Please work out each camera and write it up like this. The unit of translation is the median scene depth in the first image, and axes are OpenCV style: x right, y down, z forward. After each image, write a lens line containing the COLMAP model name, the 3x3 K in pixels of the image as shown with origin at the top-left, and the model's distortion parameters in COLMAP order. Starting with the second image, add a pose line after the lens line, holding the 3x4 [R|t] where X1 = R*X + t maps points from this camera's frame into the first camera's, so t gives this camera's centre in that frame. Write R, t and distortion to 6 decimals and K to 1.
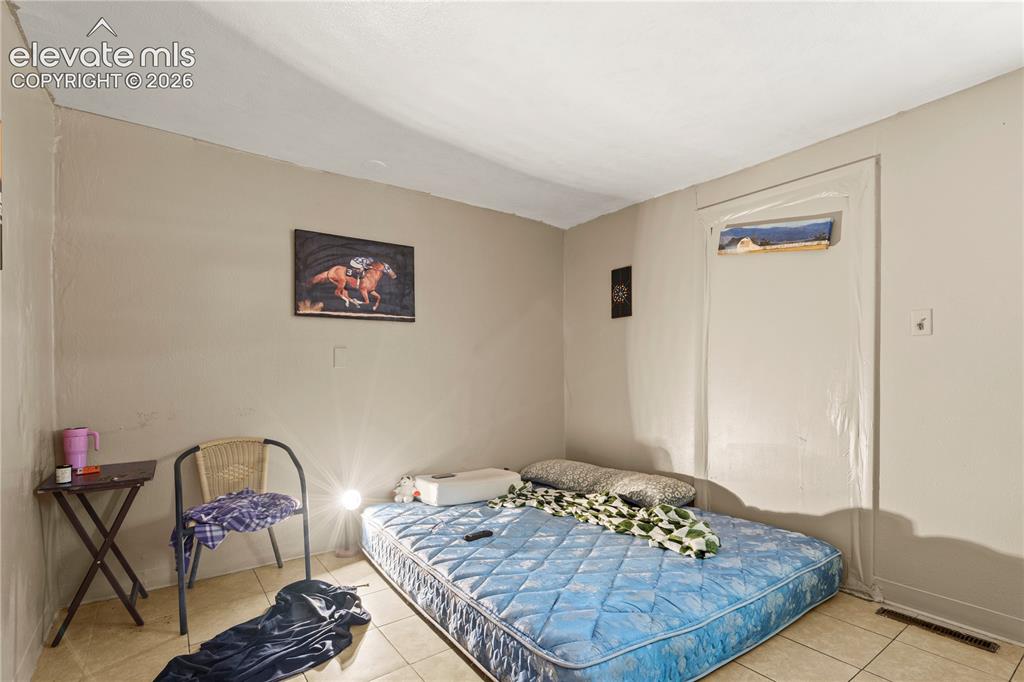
lens RADIAL K [[486.9, 0, 509.4], [0, 486.9, 358.4], [0, 0, 1]] dist [-0.003812, -0.000321]
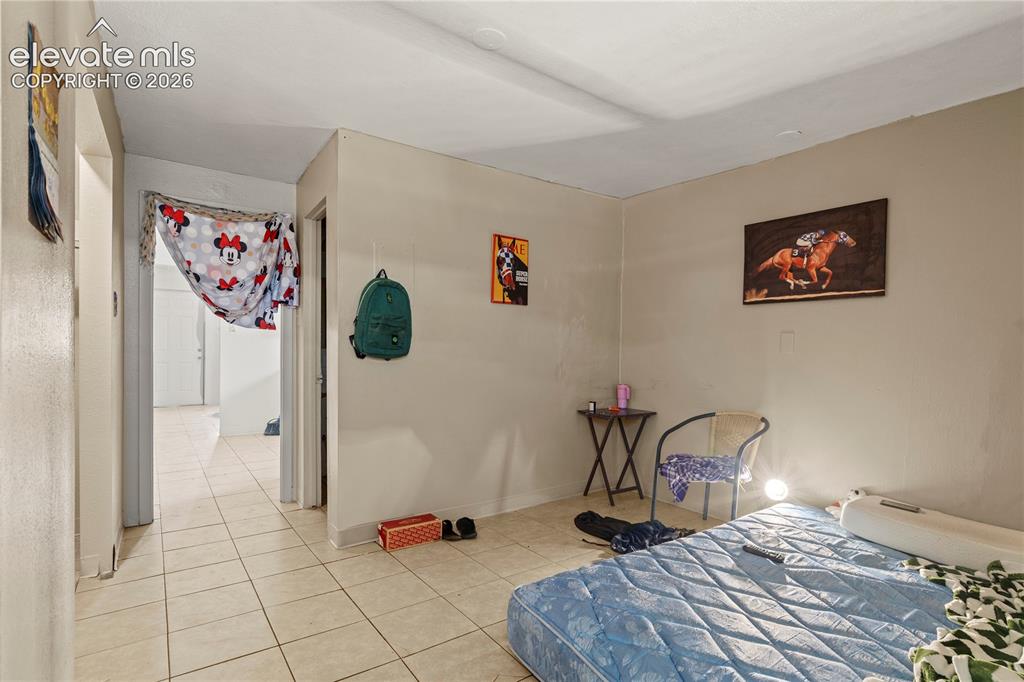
lens RADIAL K [[483.0, 0, 505.4], [0, 483.0, 335.6], [0, 0, 1]] dist [0.000258, -0.000039]
pose [[0.016238, -0.017646, -0.999712, 0.622667], [-0.000986, 0.999843, -0.017664, 0.002112], [0.999868, 0.001273, 0.016218, 0.435535]]
